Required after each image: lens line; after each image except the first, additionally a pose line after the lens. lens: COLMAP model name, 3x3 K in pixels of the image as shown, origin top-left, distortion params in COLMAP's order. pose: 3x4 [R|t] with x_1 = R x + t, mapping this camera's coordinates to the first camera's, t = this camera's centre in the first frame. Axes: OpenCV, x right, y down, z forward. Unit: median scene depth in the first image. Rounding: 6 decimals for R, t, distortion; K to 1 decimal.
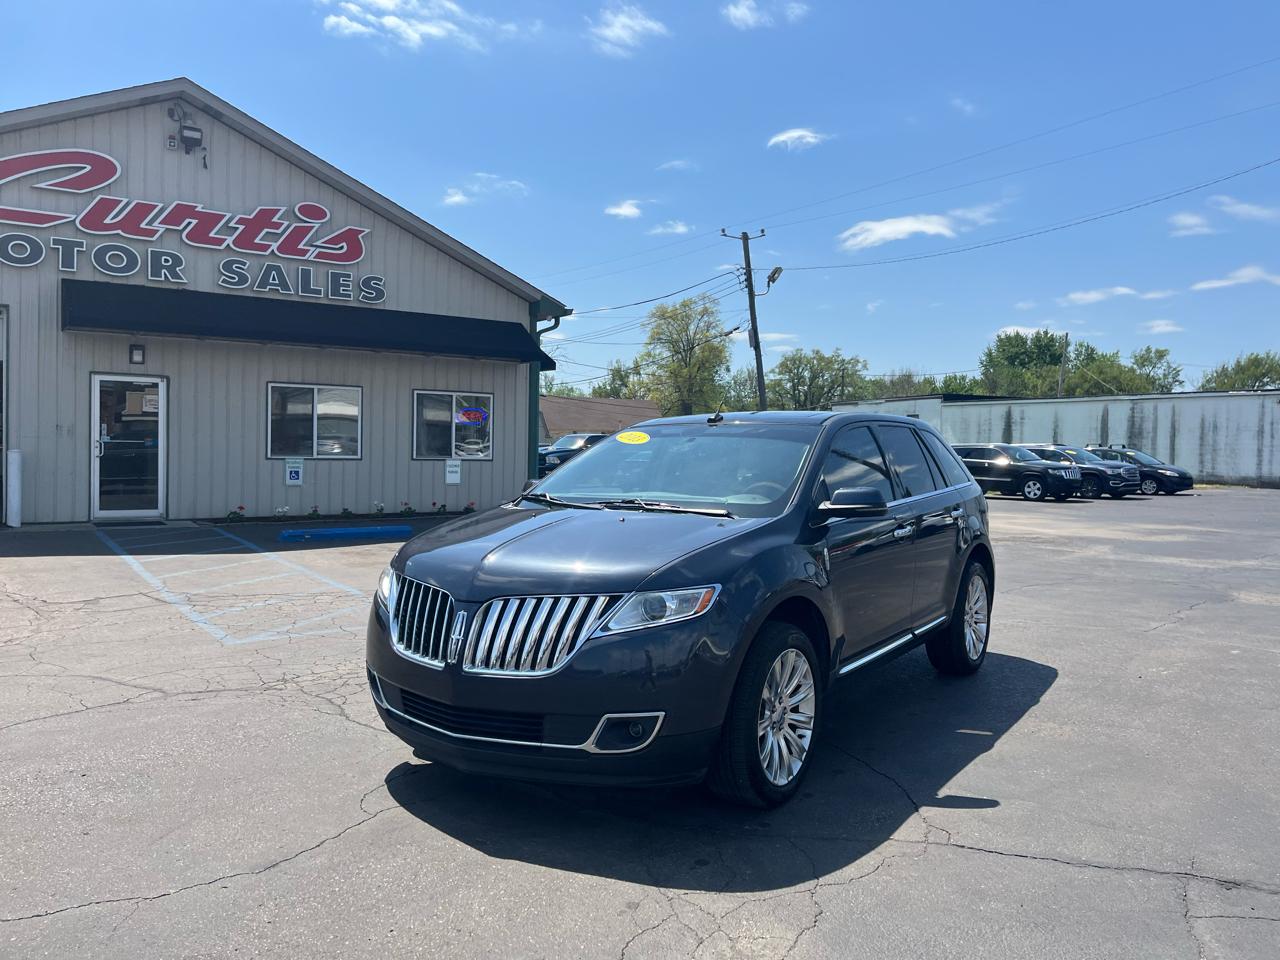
lens RADIAL K [[963.2, 0, 657.4], [0, 963.2, 475.2], [0, 0, 1]] dist [0.072438, -0.084605]
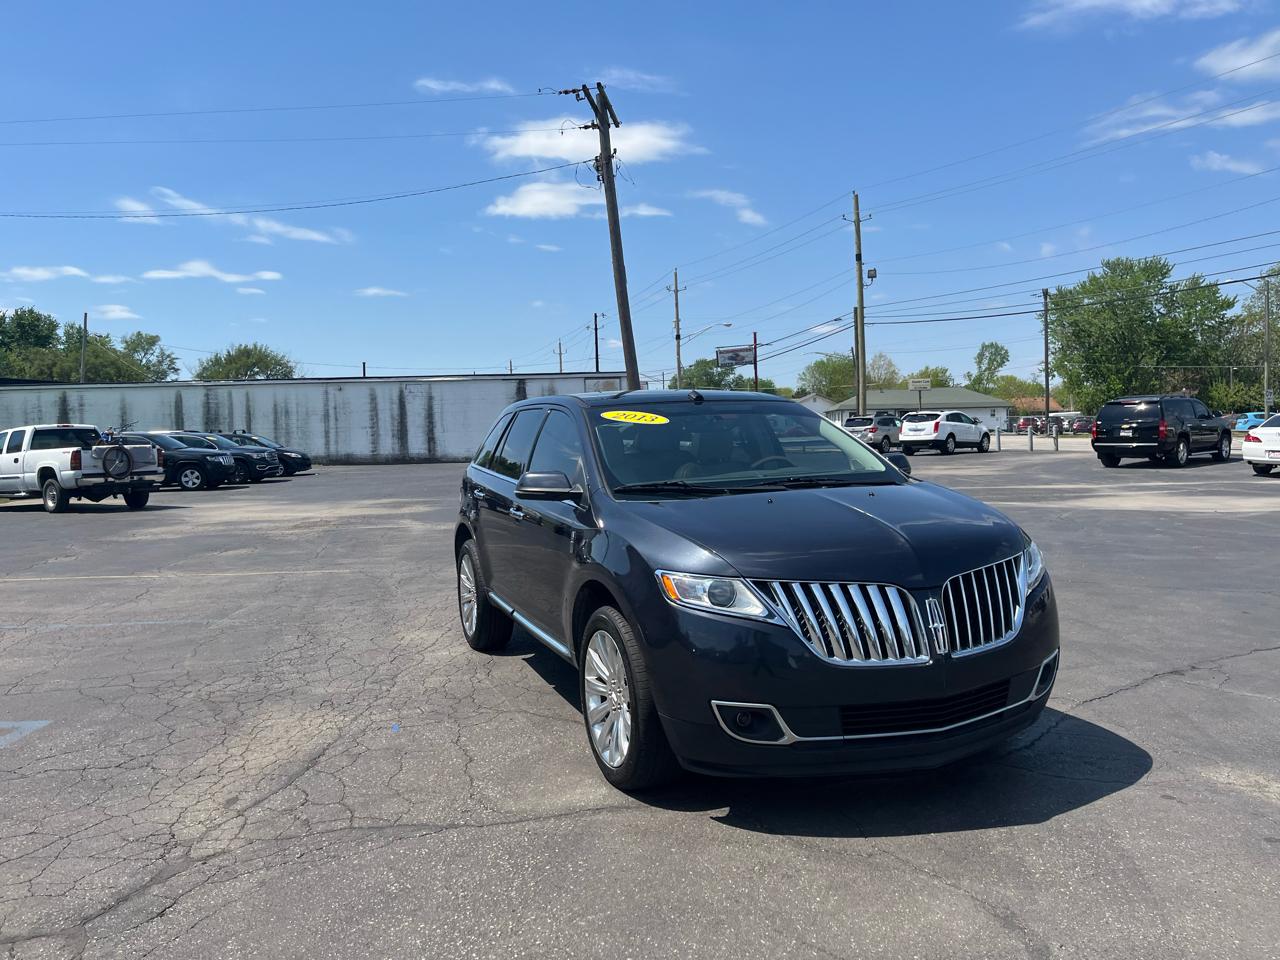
lens RADIAL K [[965.1, 0, 651.1], [0, 965.1, 473.8], [0, 0, 1]] dist [0.067580, -0.085332]
pose [[0.570859, -0.066290, 0.818367, -0.242882], [0.056473, 0.997545, 0.041411, -0.007266], [-0.819103, 0.022576, 0.573202, 0.148095]]
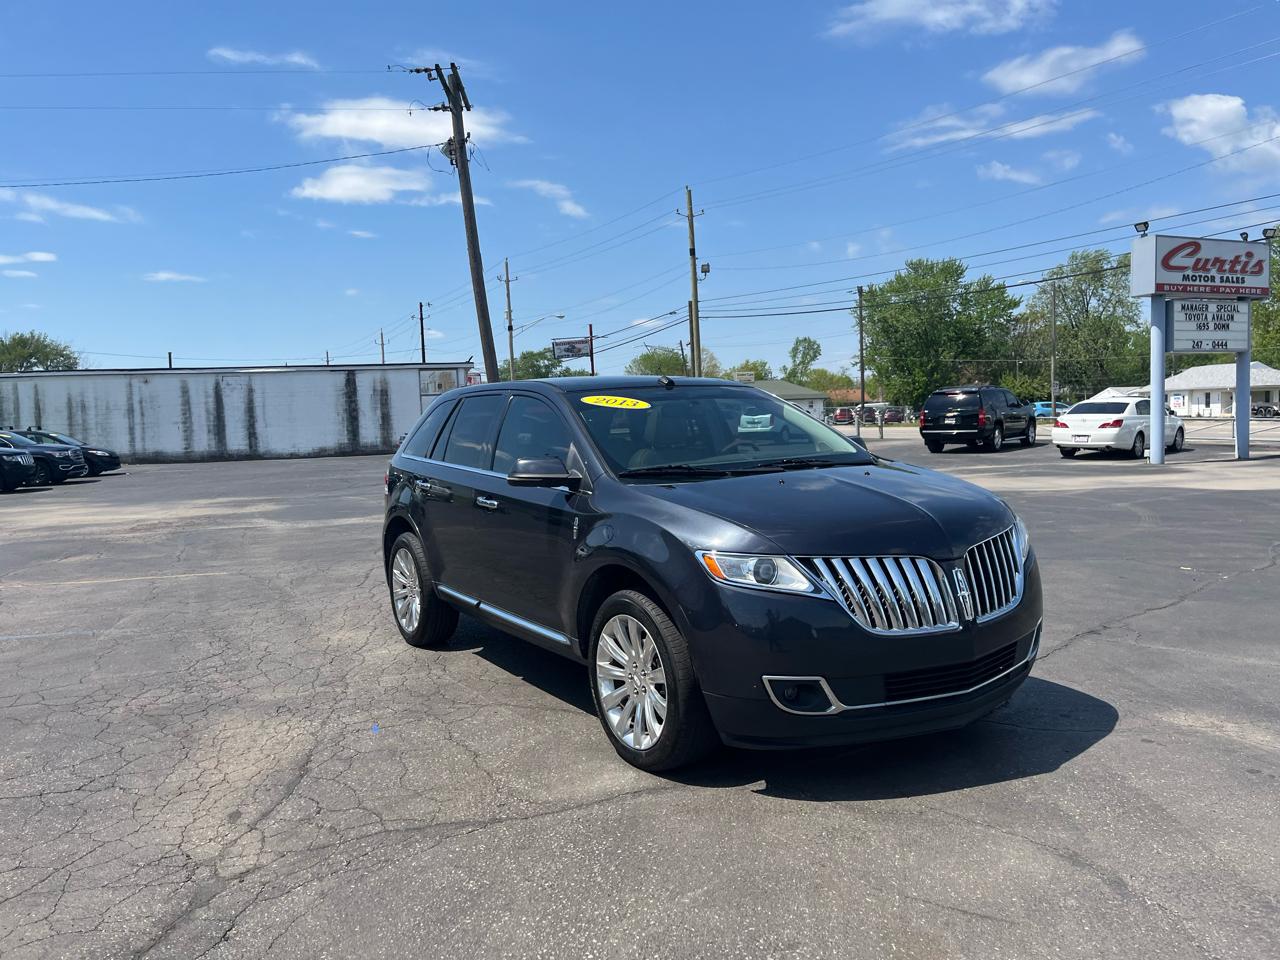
lens RADIAL K [[965.1, 0, 651.1], [0, 965.1, 473.8], [0, 0, 1]] dist [0.067580, -0.085332]
pose [[0.414717, -0.081868, 0.906260, -0.266274], [0.065755, 0.996037, 0.059887, -0.007759], [-0.907572, 0.034755, 0.418456, 0.187907]]
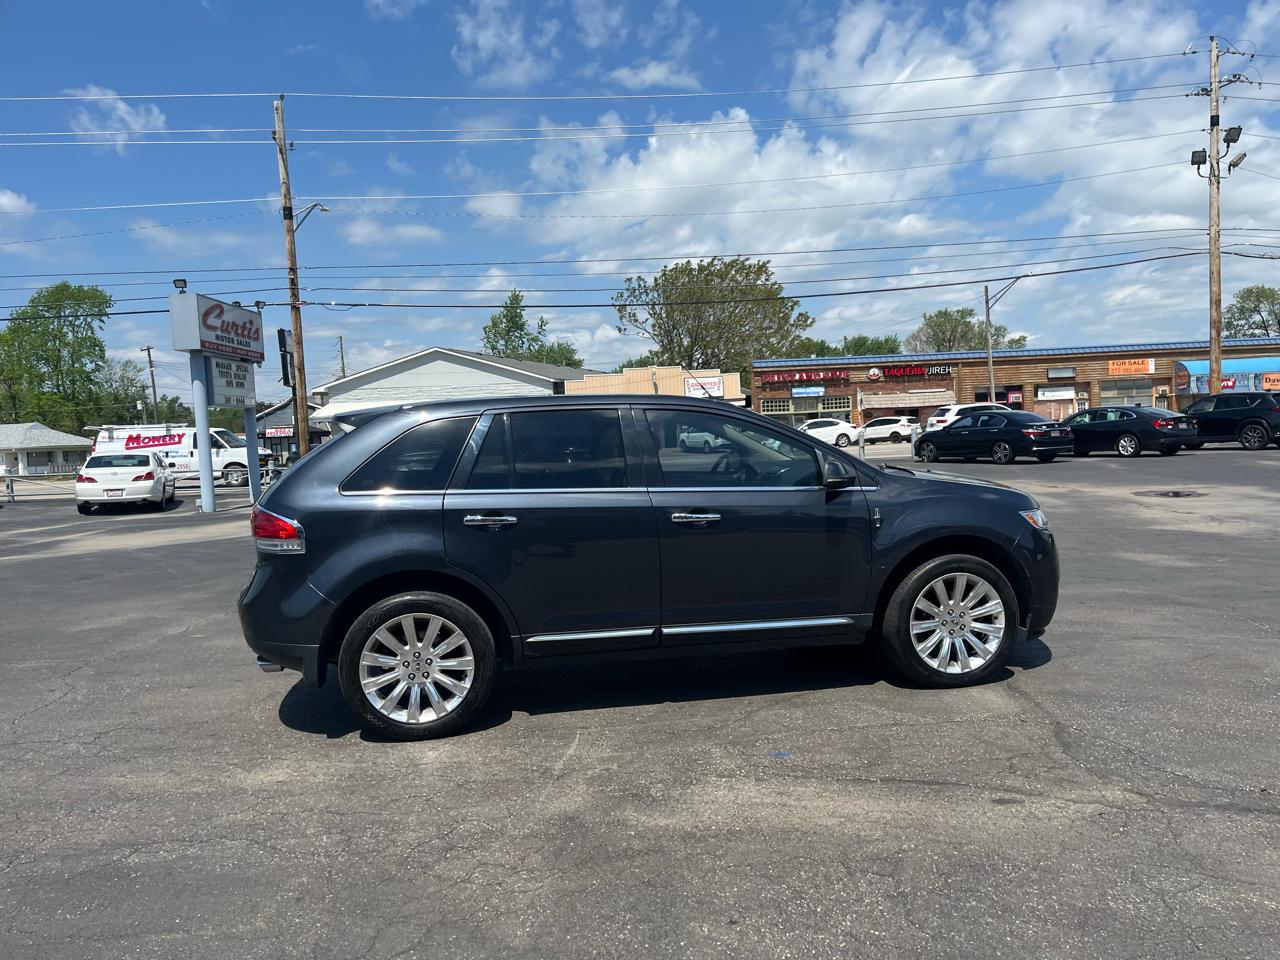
lens RADIAL K [[963.0, 0, 650.7], [0, 963.0, 498.4], [0, 0, 1]] dist [0.071709, -0.092814]
pose [[-0.671524, -0.036383, 0.740089, -0.220711], [0.059116, 0.992980, 0.102454, -0.020362], [-0.738621, 0.112551, -0.664658, 0.560115]]
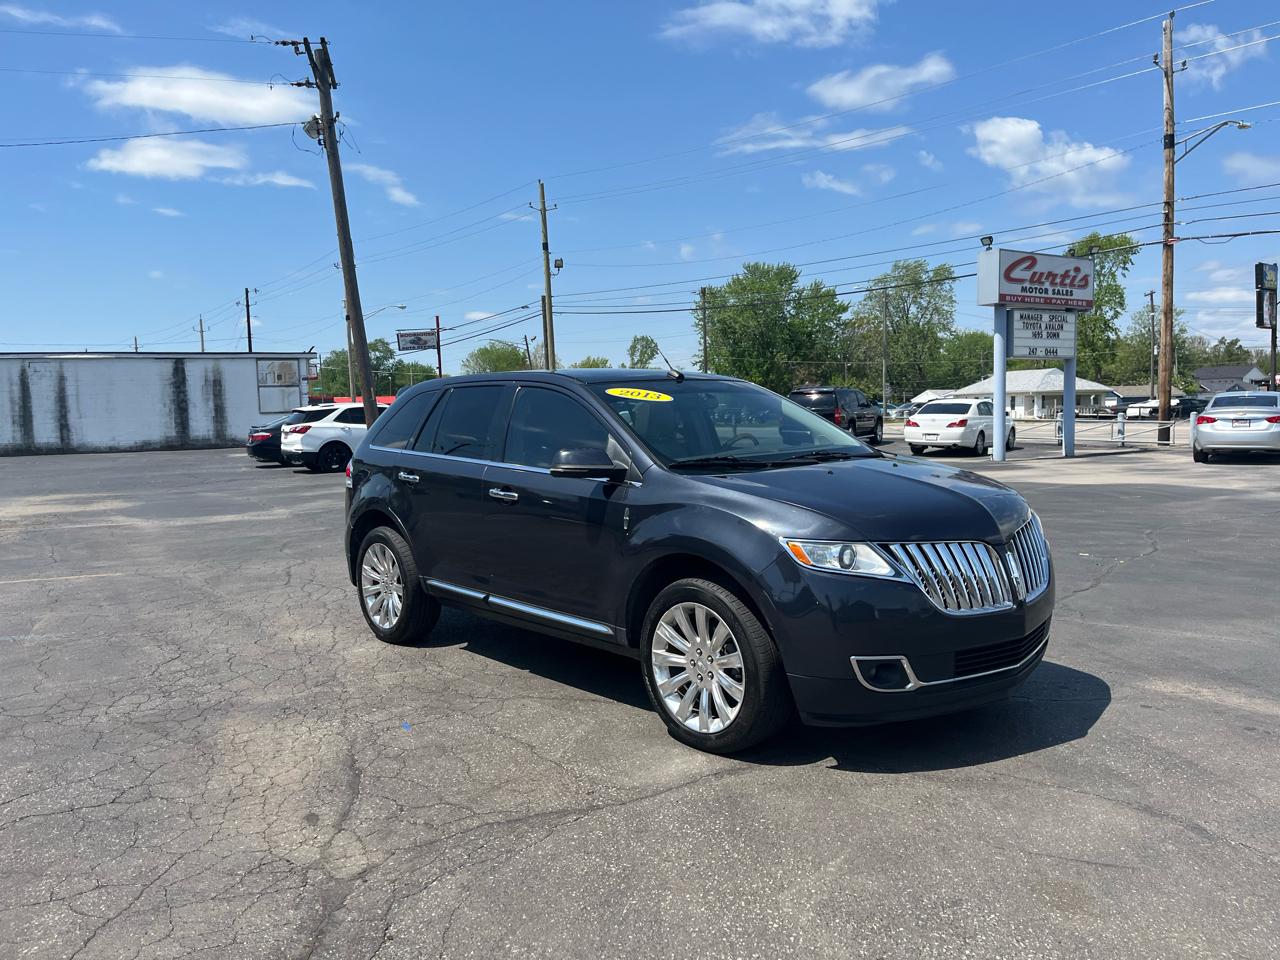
lens RADIAL K [[965.3, 0, 649.9], [0, 965.3, 485.1], [0, 0, 1]] dist [0.067672, -0.083485]
pose [[0.258163, -0.095797, 0.961340, -0.288670], [0.053359, 0.994967, 0.084819, -0.009757], [-0.964627, 0.029399, 0.261975, 0.238702]]
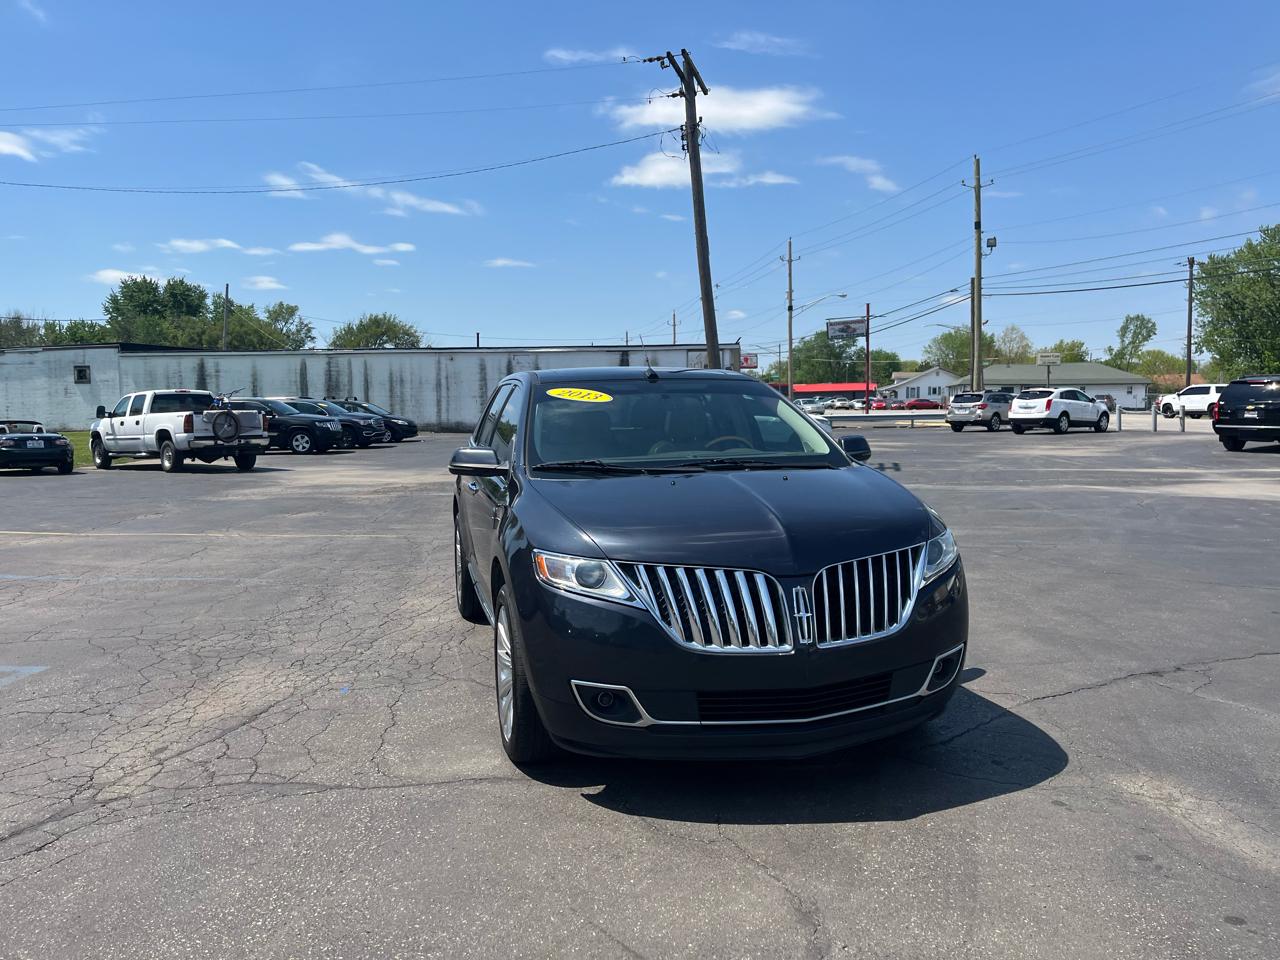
lens RADIAL K [[968.1, 0, 651.1], [0, 968.1, 483.1], [0, 0, 1]] dist [0.033174, -0.009173]
pose [[0.667329, -0.081733, 0.740264, -0.209948], [0.040109, 0.996462, 0.073863, -0.006625], [-0.743682, -0.019600, 0.668246, 0.107428]]
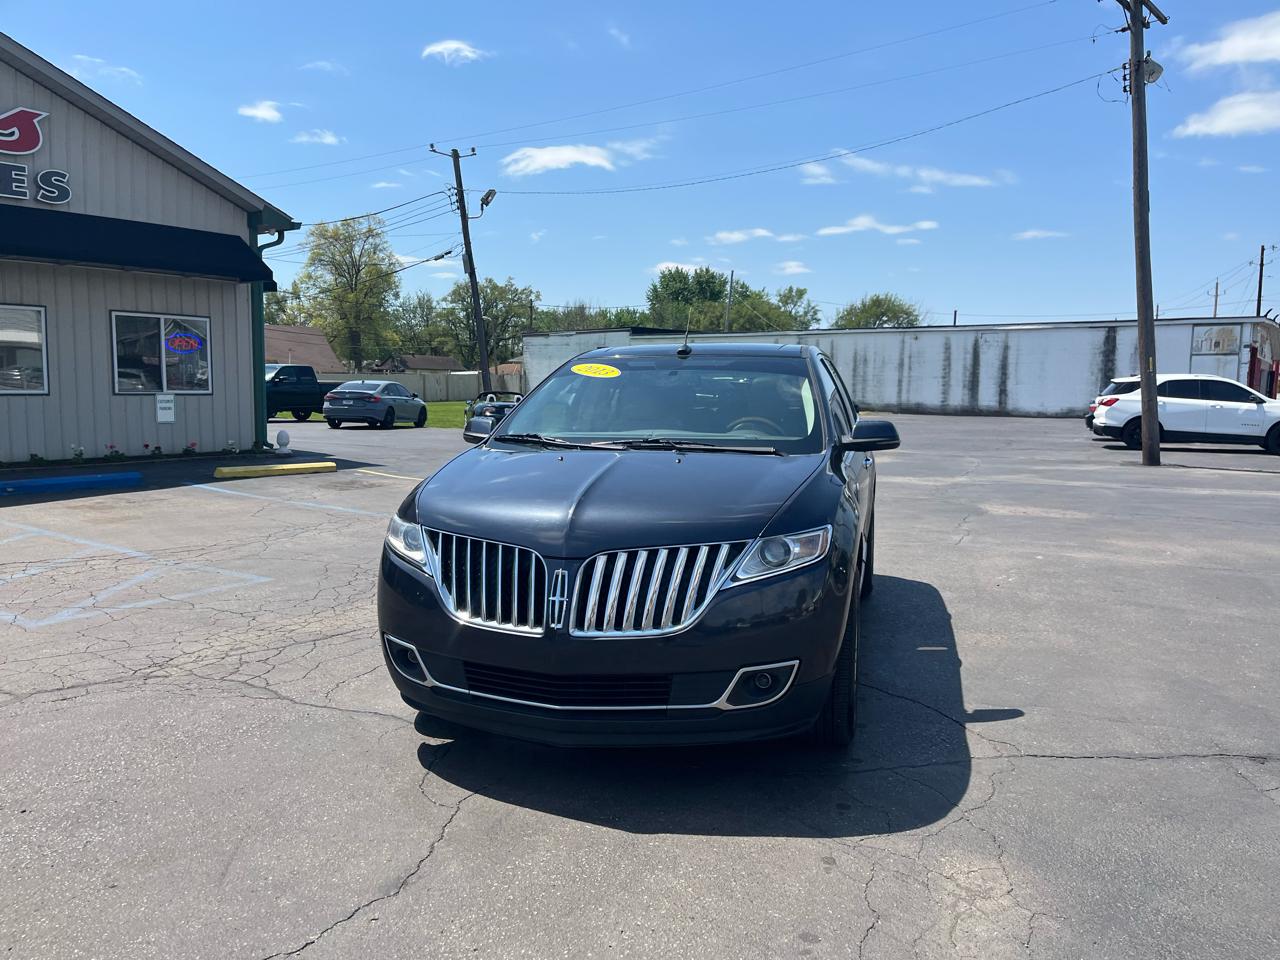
lens RADIAL K [[963.0, 0, 650.7], [0, 963.0, 498.4], [0, 0, 1]] dist [0.071709, -0.092814]
pose [[0.946020, -0.042789, 0.321271, -0.087839], [0.012382, 0.995295, 0.096098, -0.001720], [-0.323872, -0.086933, 0.942099, 0.032776]]
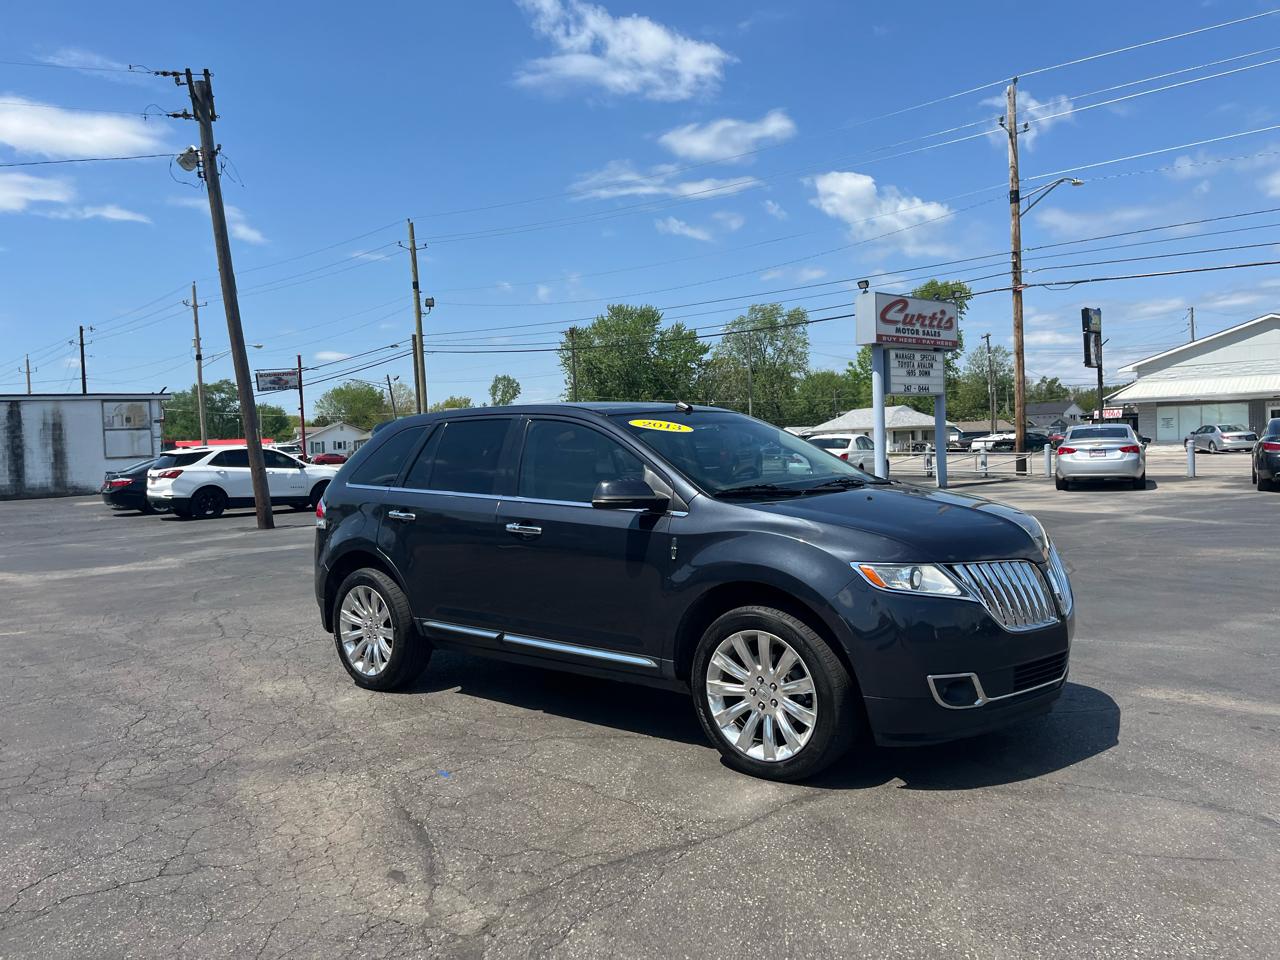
lens RADIAL K [[965.1, 0, 651.1], [0, 965.1, 473.8], [0, 0, 1]] dist [0.067580, -0.085332]
pose [[0.116668, -0.048936, 0.991965, -0.297947], [0.065204, 0.997008, 0.041516, -0.010260], [-0.991028, 0.059836, 0.119510, 0.285843]]
